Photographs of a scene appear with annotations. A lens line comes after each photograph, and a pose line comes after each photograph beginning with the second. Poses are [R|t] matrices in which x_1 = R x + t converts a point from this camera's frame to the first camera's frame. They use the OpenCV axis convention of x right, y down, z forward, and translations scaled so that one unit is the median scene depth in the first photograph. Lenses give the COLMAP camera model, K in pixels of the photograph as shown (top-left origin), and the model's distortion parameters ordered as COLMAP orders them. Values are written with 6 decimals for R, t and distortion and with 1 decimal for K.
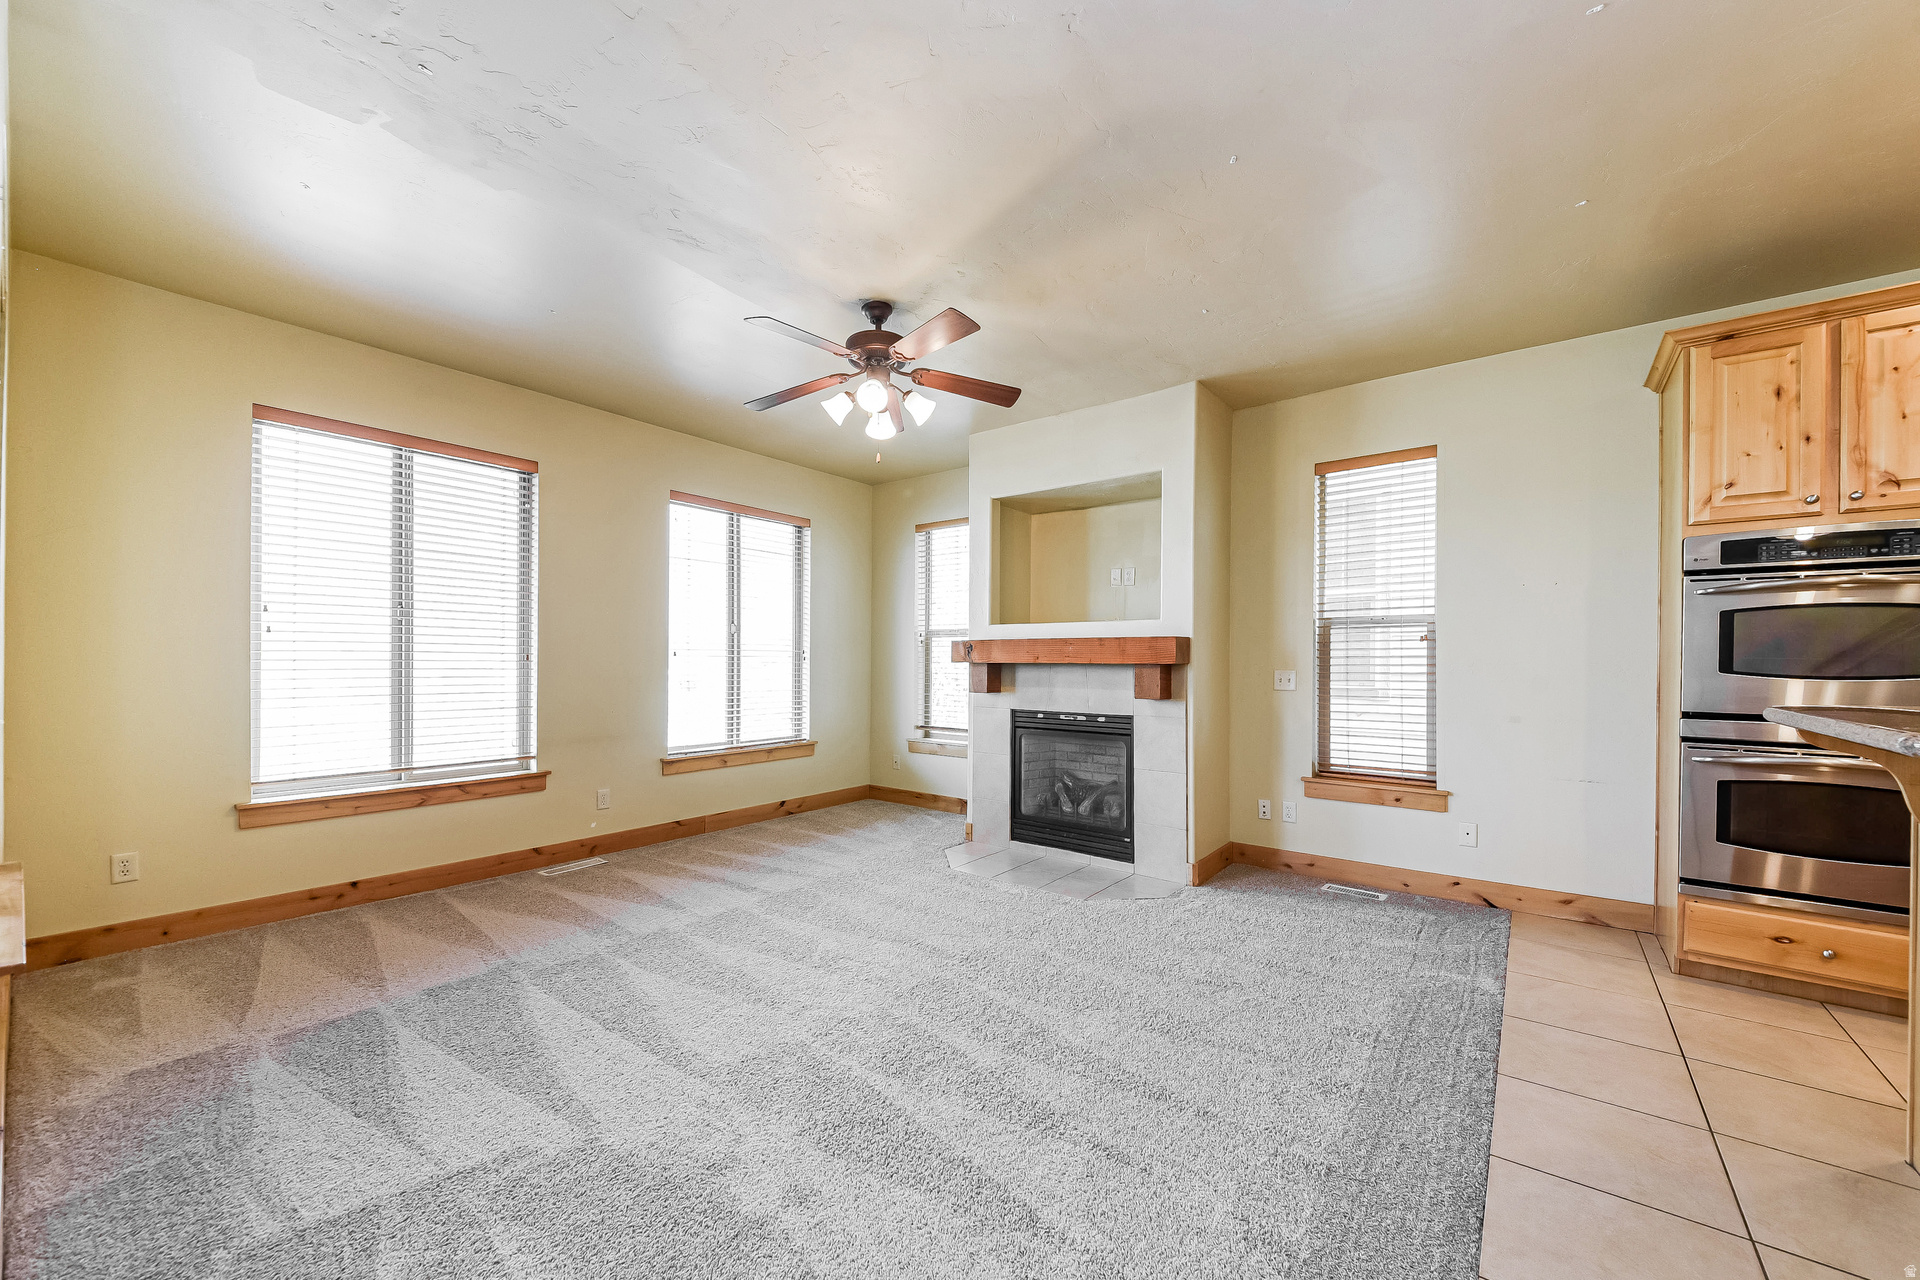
lens RADIAL K [[733.6, 0, 956.5], [0, 733.6, 653.9], [0, 0, 1]] dist [0.010125, -0.000246]
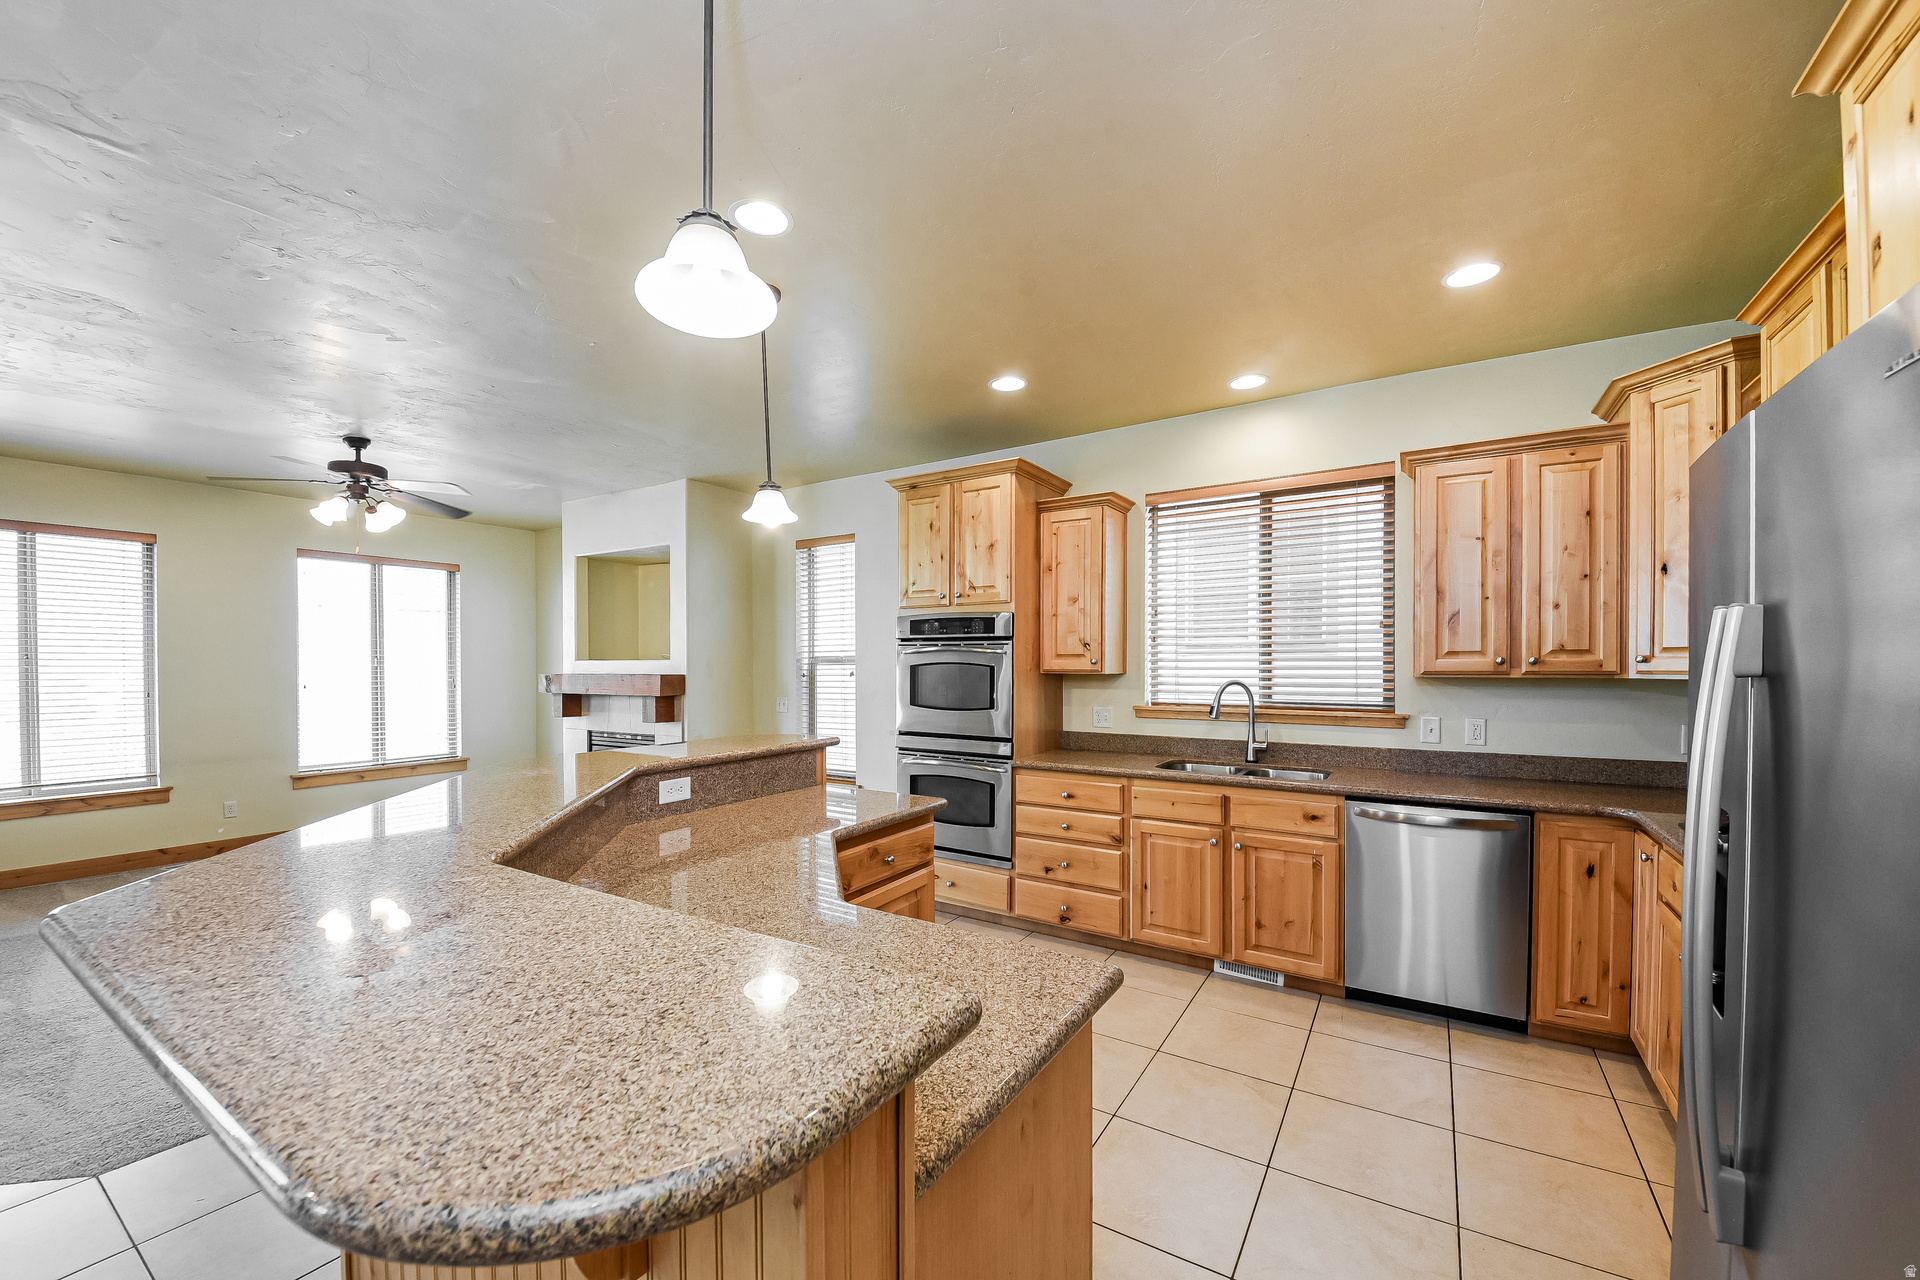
lens RADIAL K [[768.0, 0, 910.4], [0, 768.0, 663.1], [0, 0, 1]] dist [-0.012114, -0.000972]
pose [[0.996025, -0.007374, 0.088766, 0.599144], [0.006922, 0.999961, 0.005398, -0.047937], [-0.088803, -0.004762, 0.996038, -0.392245]]
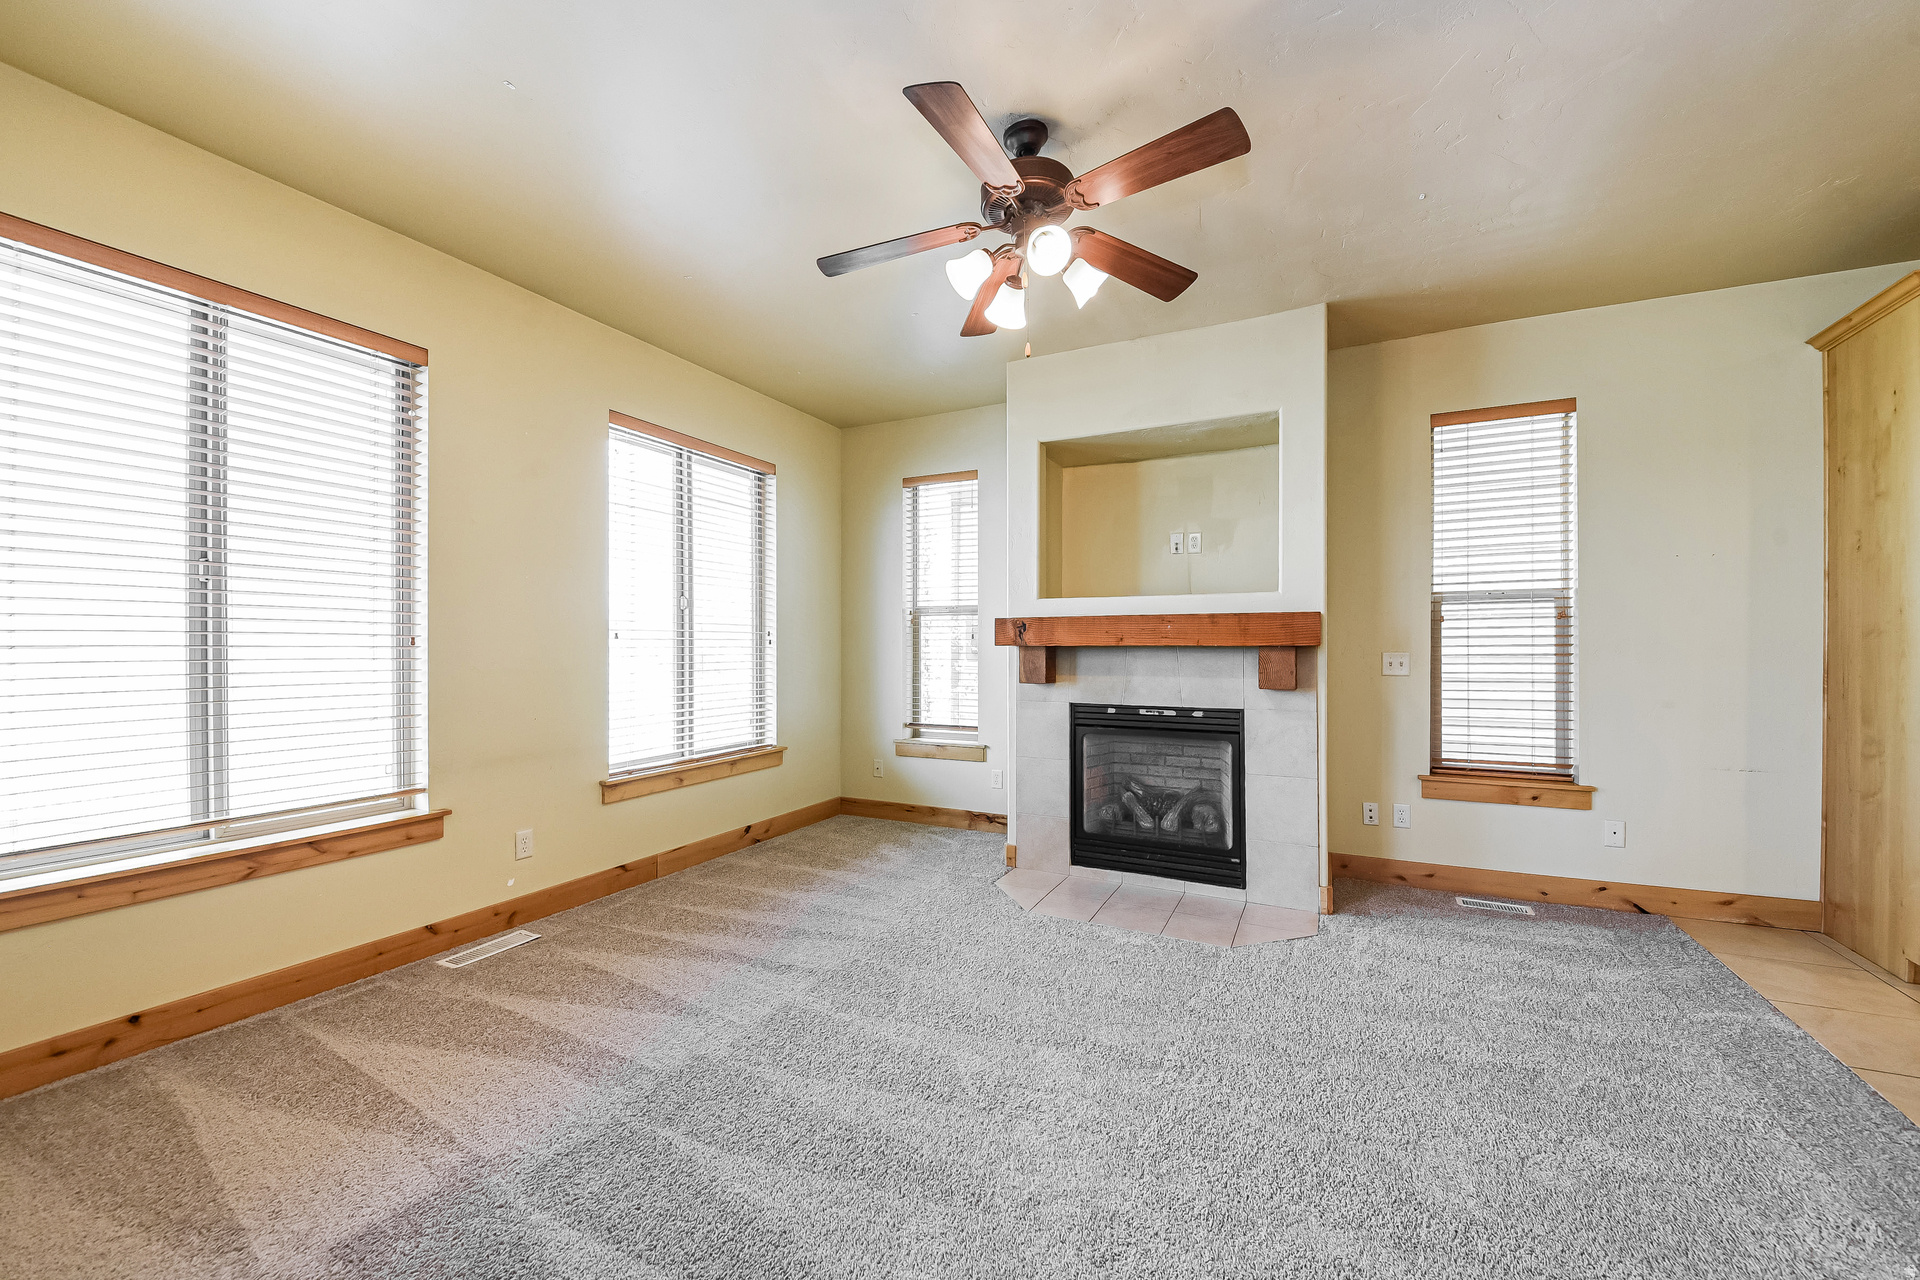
lens RADIAL K [[768.0, 0, 977.1], [0, 768.0, 644.6], [0, 0, 1]] dist [-0.012114, -0.000972]
pose [[0.979338, -0.005126, 0.202163, -0.234259], [0.003230, 0.999948, 0.009710, 0.002889], [-0.202202, -0.008857, 0.979304, 0.233754]]
